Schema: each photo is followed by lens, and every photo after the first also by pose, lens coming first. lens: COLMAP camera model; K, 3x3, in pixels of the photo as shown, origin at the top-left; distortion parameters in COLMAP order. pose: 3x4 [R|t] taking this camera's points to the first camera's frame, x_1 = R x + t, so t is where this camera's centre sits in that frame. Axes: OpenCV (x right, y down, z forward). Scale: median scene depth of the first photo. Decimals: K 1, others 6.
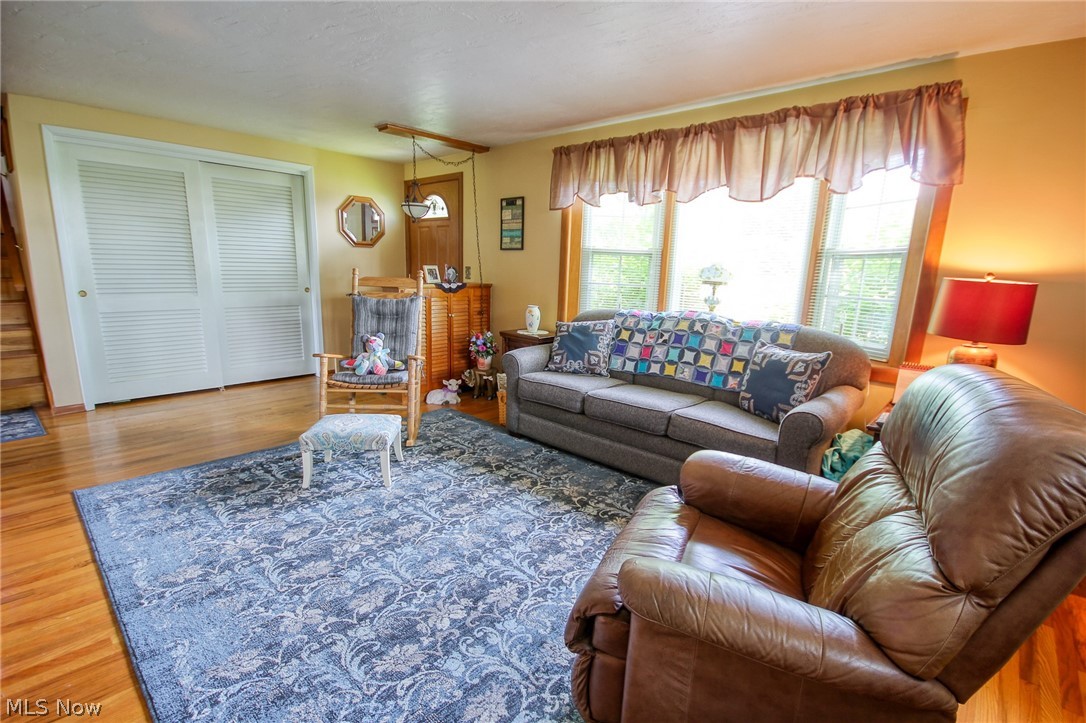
lens RADIAL K [[501.0, 0, 543.6], [0, 501.0, 363.7], [0, 0, 1]] dist [0.003125, -0.005045]
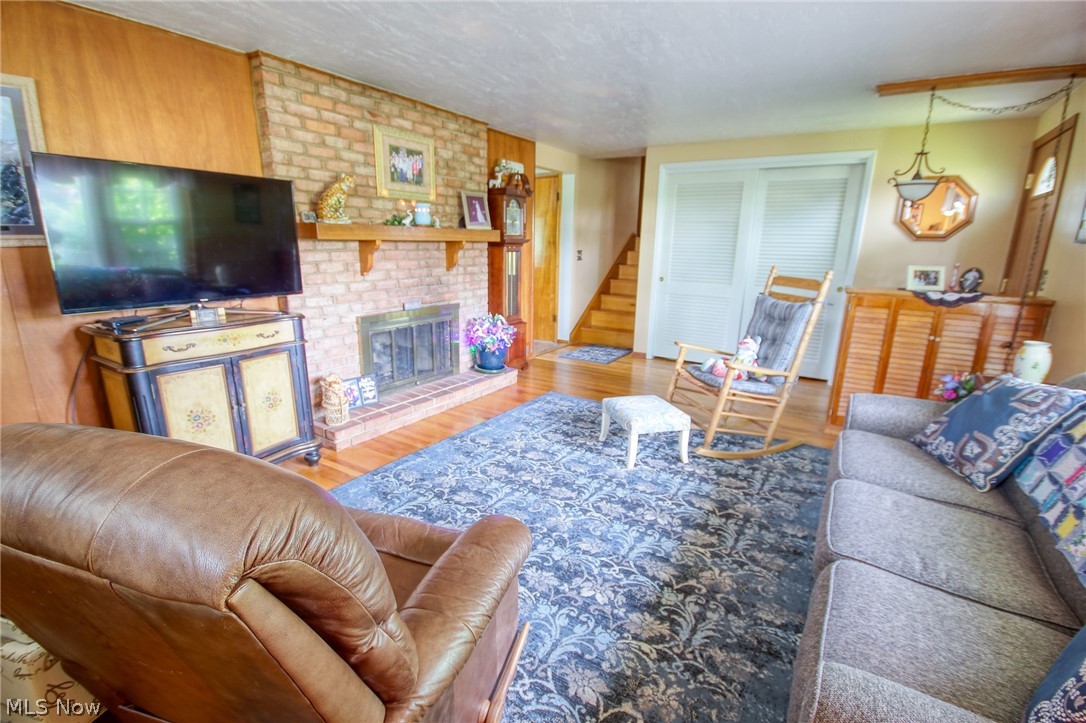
lens RADIAL K [[501.0, 0, 544.2], [0, 501.0, 367.5], [0, 0, 1]] dist [0.003125, -0.005045]
pose [[0.181105, 0.217362, -0.959143, 0.601737], [-0.203906, 0.962376, 0.179594, -0.111808], [0.962093, 0.163050, 0.218613, 0.521774]]
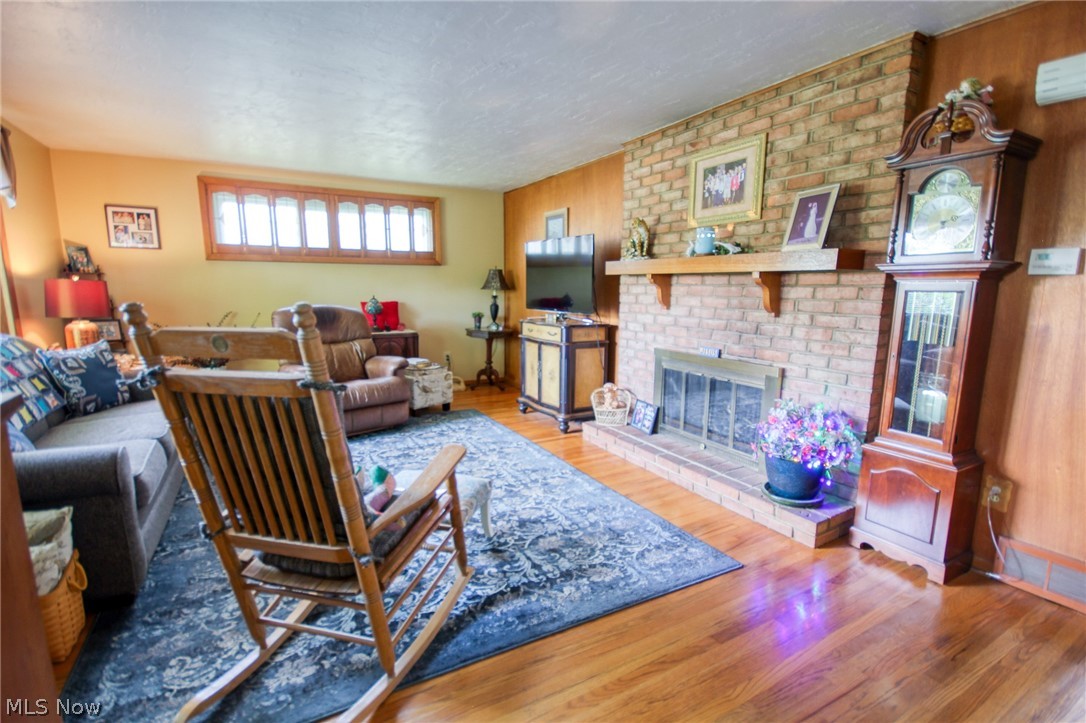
lens RADIAL K [[501.0, 0, 539.4], [0, 501.0, 367.0], [0, 0, 1]] dist [0.003125, -0.005045]
pose [[-0.947659, -0.087624, 0.307025, -0.745007], [0.026192, 0.937029, 0.348268, -0.316535], [-0.318207, 0.338081, -0.885689, 1.534938]]
